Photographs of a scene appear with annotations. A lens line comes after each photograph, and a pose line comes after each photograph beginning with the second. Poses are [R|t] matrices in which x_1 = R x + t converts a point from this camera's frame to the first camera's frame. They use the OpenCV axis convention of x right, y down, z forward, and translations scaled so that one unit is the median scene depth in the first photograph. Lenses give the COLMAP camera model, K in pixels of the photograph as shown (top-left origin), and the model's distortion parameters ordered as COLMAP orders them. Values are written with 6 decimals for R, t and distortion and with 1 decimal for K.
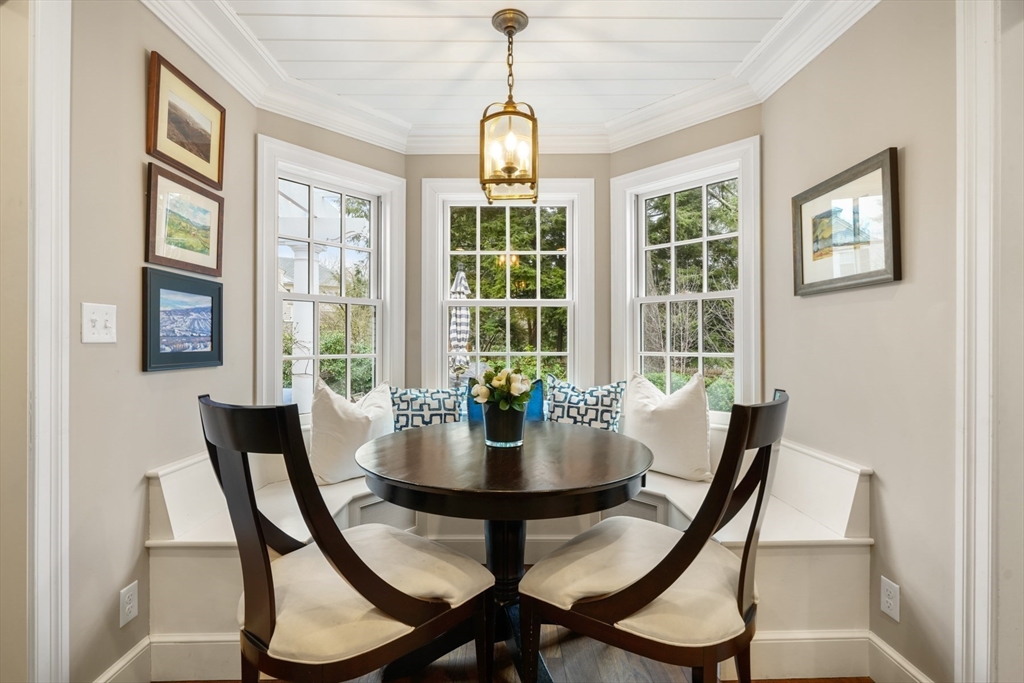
lens RADIAL K [[465.3, 0, 506.2], [0, 465.3, 343.7], [0, 0, 1]] dist [-0.011714, 0.000091]
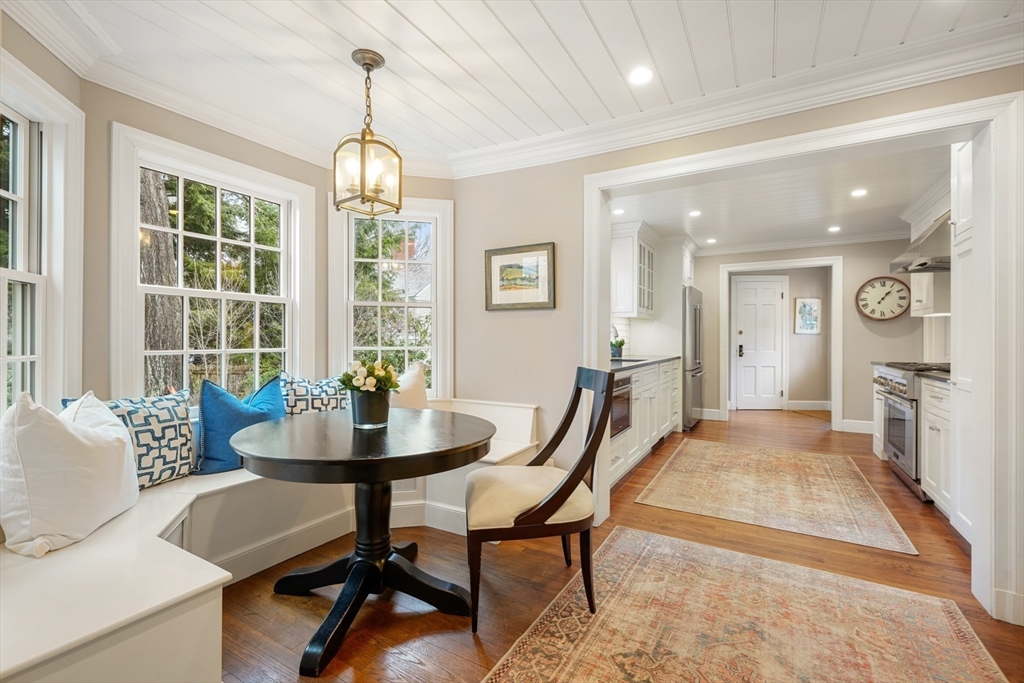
lens RADIAL K [[465.3, 0, 492.1], [0, 465.3, 340.8], [0, 0, 1]] dist [-0.011714, 0.000091]
pose [[0.513916, -0.001476, 0.857839, -0.569295], [0.002837, 0.999996, 0.000021, 0.003292], [-0.857836, 0.002422, 0.513918, 0.099475]]
